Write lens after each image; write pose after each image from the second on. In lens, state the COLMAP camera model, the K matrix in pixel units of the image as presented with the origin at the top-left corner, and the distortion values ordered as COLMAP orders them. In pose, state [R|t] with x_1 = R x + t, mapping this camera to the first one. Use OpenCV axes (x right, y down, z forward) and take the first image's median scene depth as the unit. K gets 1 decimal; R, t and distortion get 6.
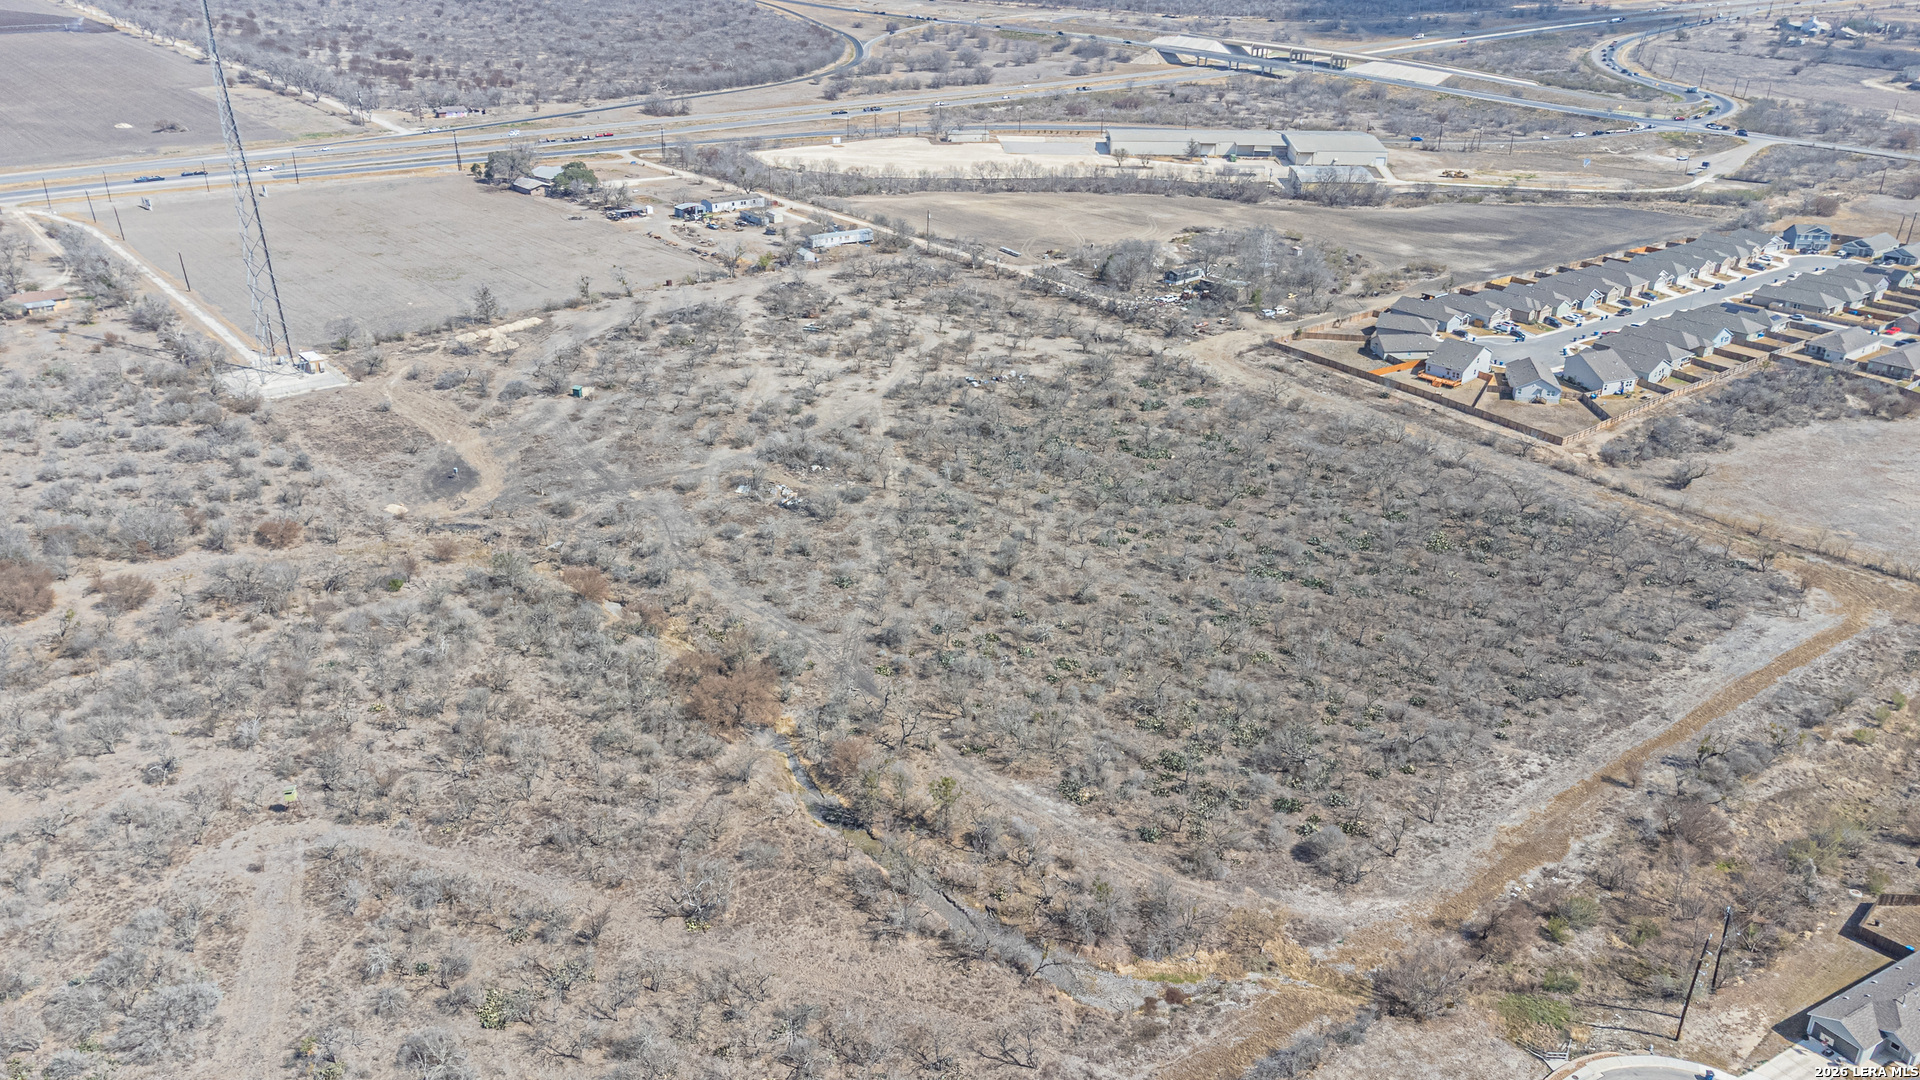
lens RADIAL K [[1473.7, 0, 960.0], [0, 1473.7, 540.0], [0, 0, 1]] dist [0.047765, 0.004463]
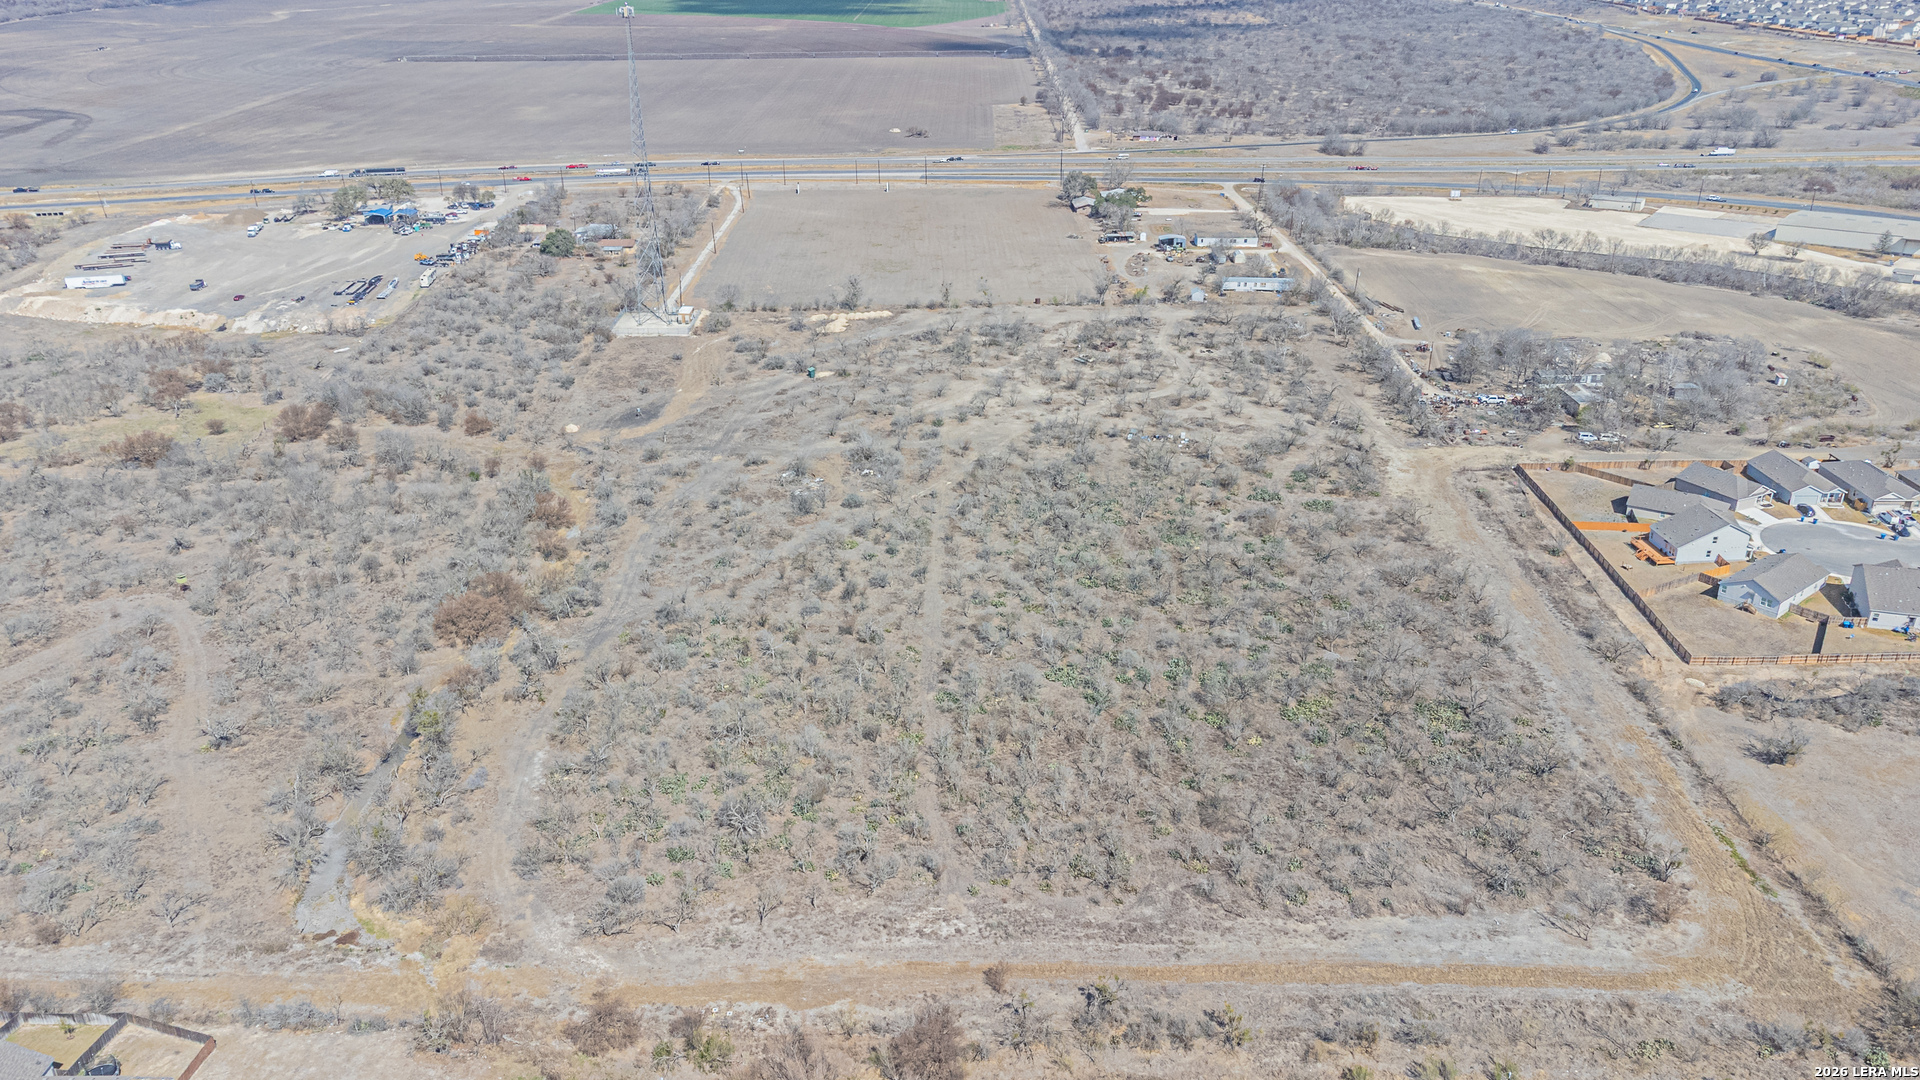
lens RADIAL K [[1457.9, 0, 961.7], [0, 1457.9, 542.3], [0, 0, 1]] dist [0.034282, 0.036614]
pose [[0.770413, 0.239835, -0.590714, 0.424823], [-0.250756, 0.965858, 0.065110, -0.062146], [0.586161, 0.097964, 0.804250, 0.148736]]
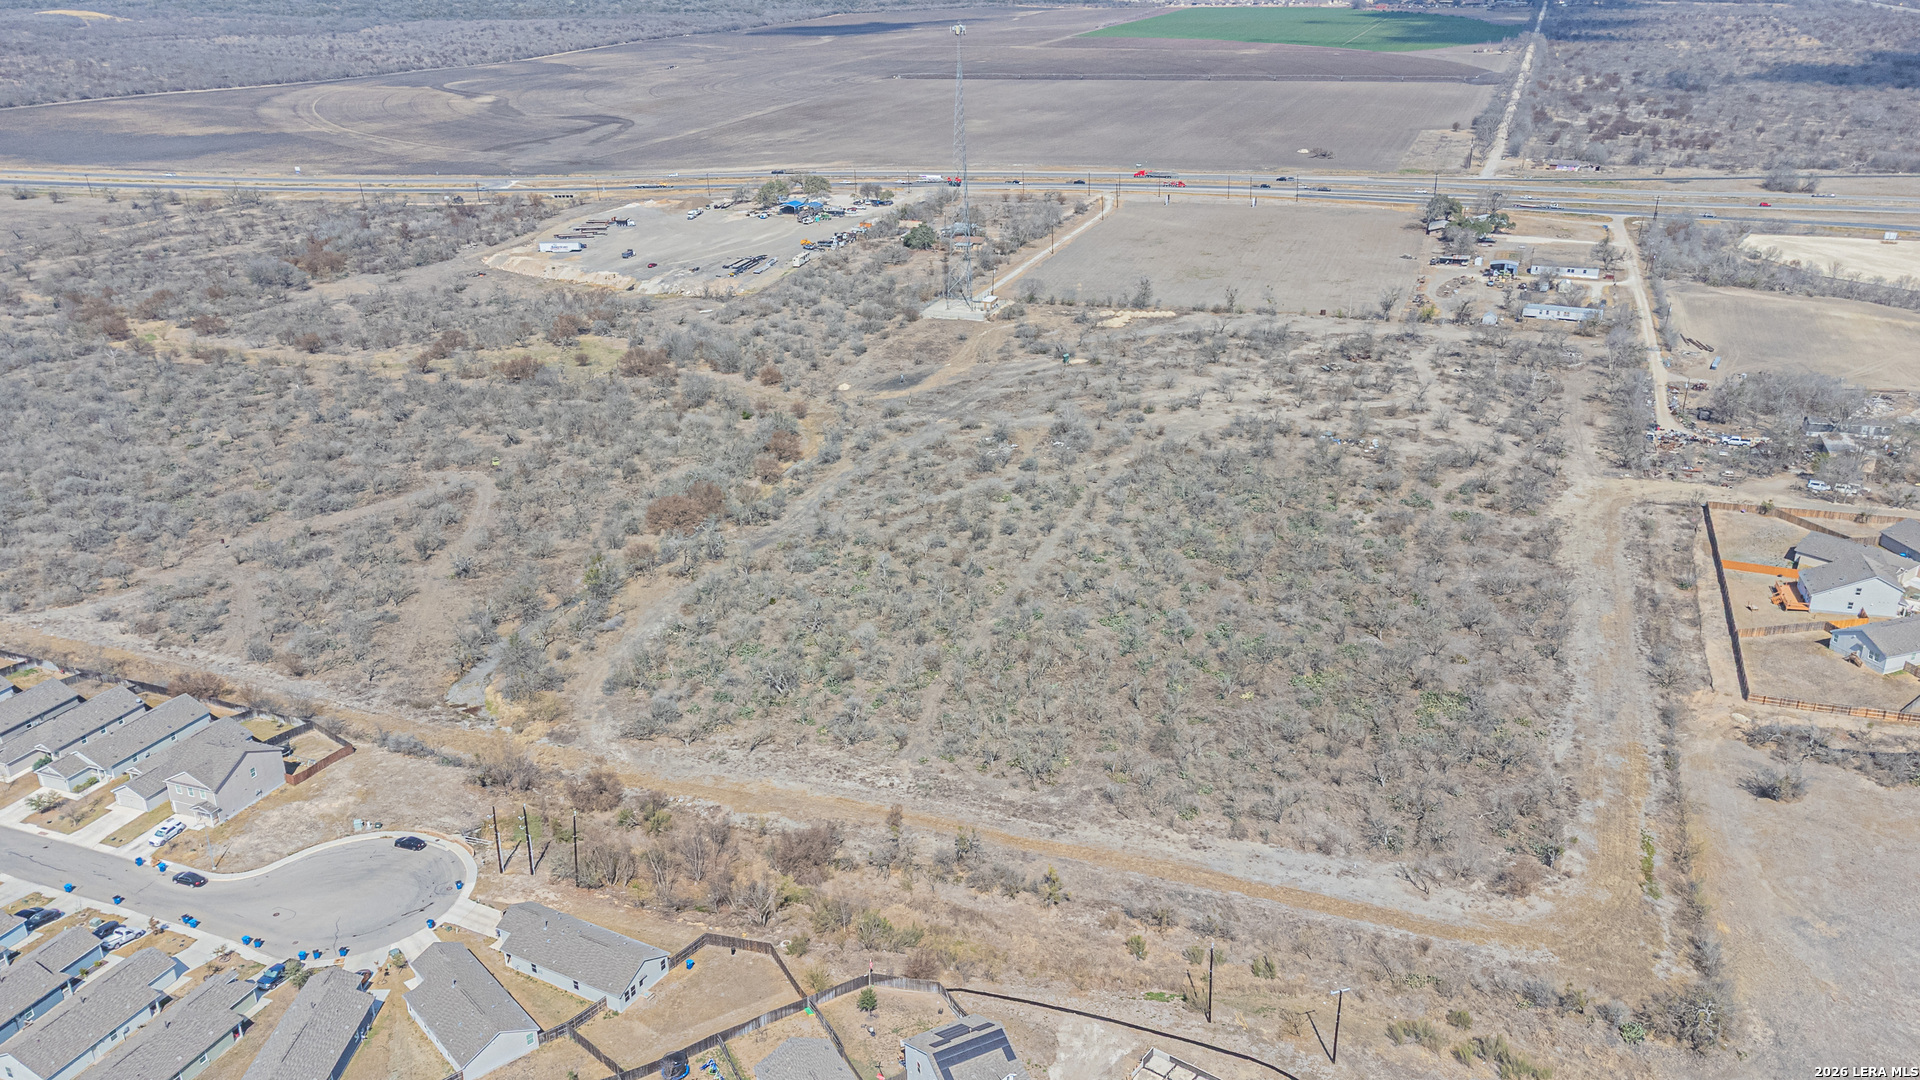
lens RADIAL K [[1473.7, 0, 960.0], [0, 1473.7, 540.0], [0, 0, 1]] dist [0.047765, 0.004463]
pose [[0.500029, 0.307814, -0.809458, 0.605767], [-0.338136, 0.929901, 0.144737, -0.087804], [0.797268, 0.201334, 0.569060, 0.210294]]
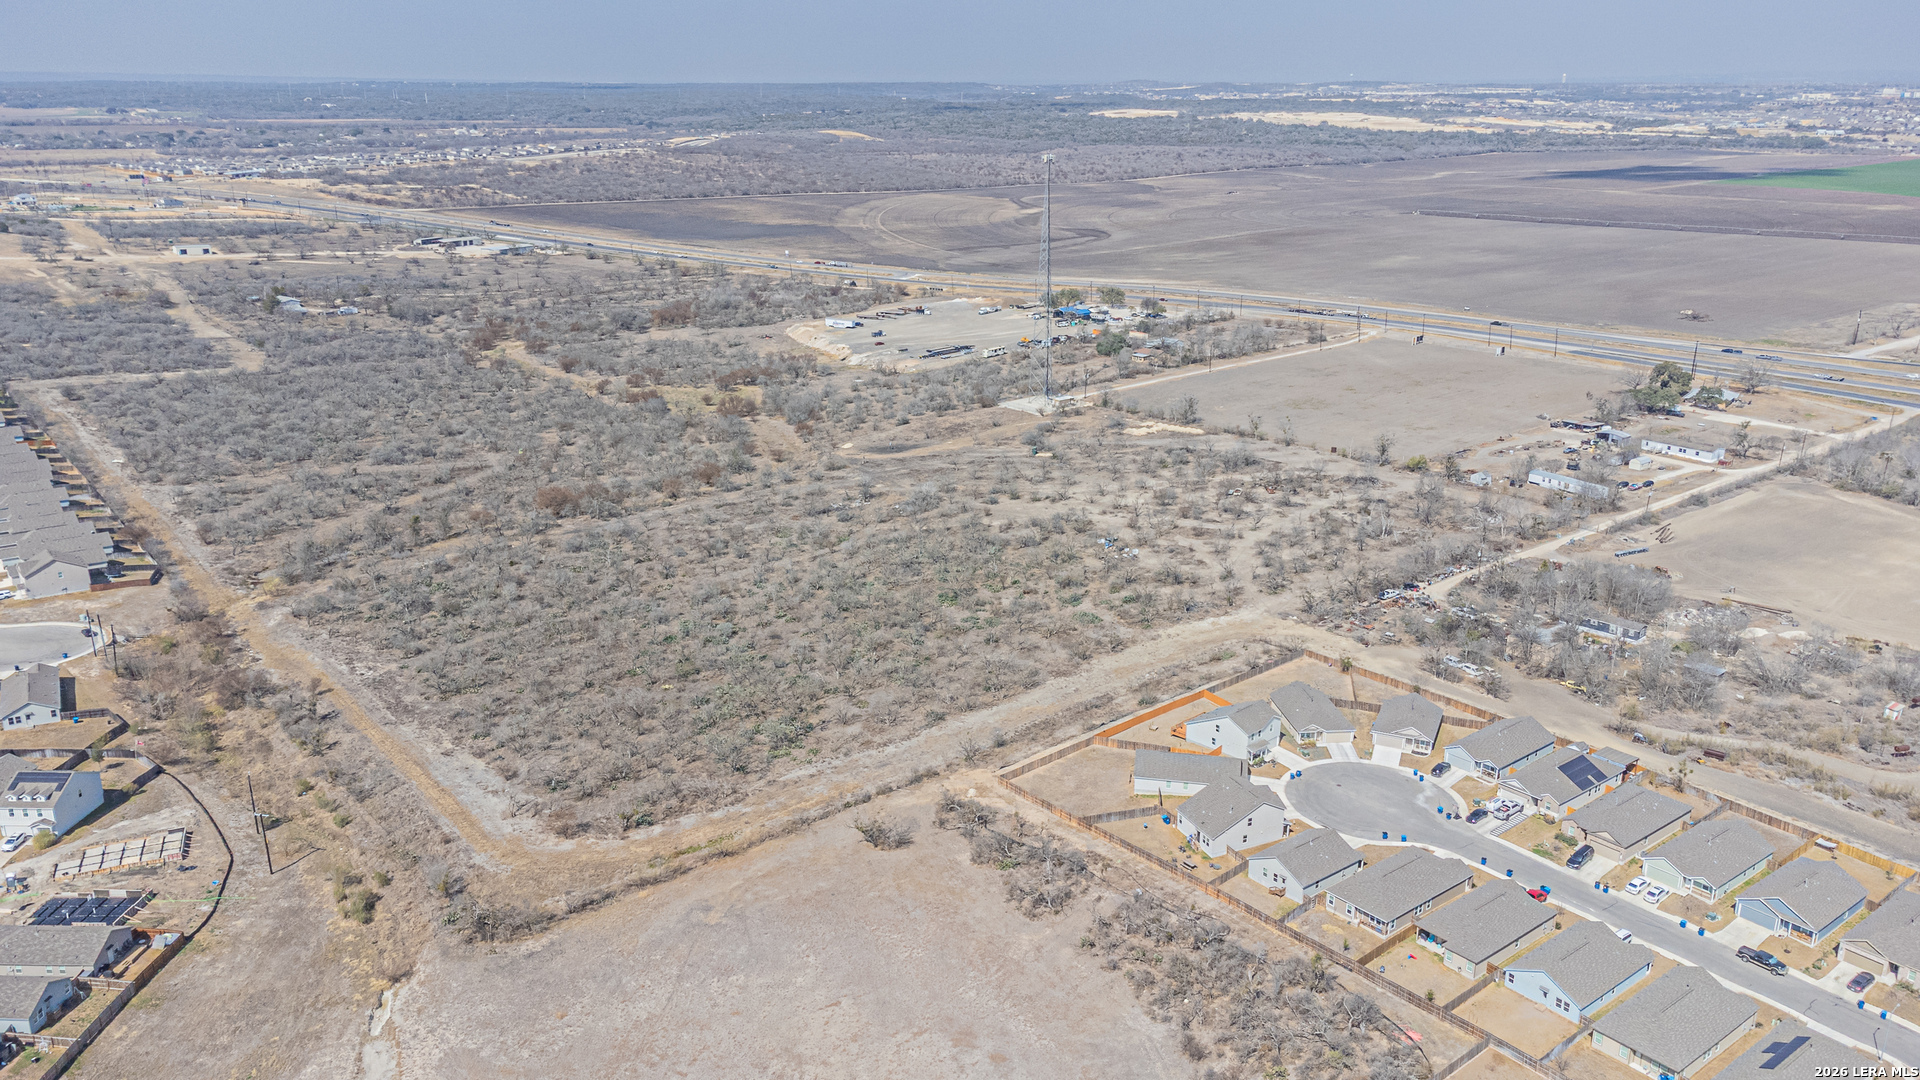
lens RADIAL K [[1455.5, 0, 945.5], [0, 1455.5, 537.2], [0, 0, 1]] dist [0.053675, -0.000333]
pose [[-0.002000, 0.287871, -0.957667, 0.856124], [-0.416692, 0.870327, 0.262487, -0.284406], [0.909046, 0.399577, 0.118213, 0.651647]]
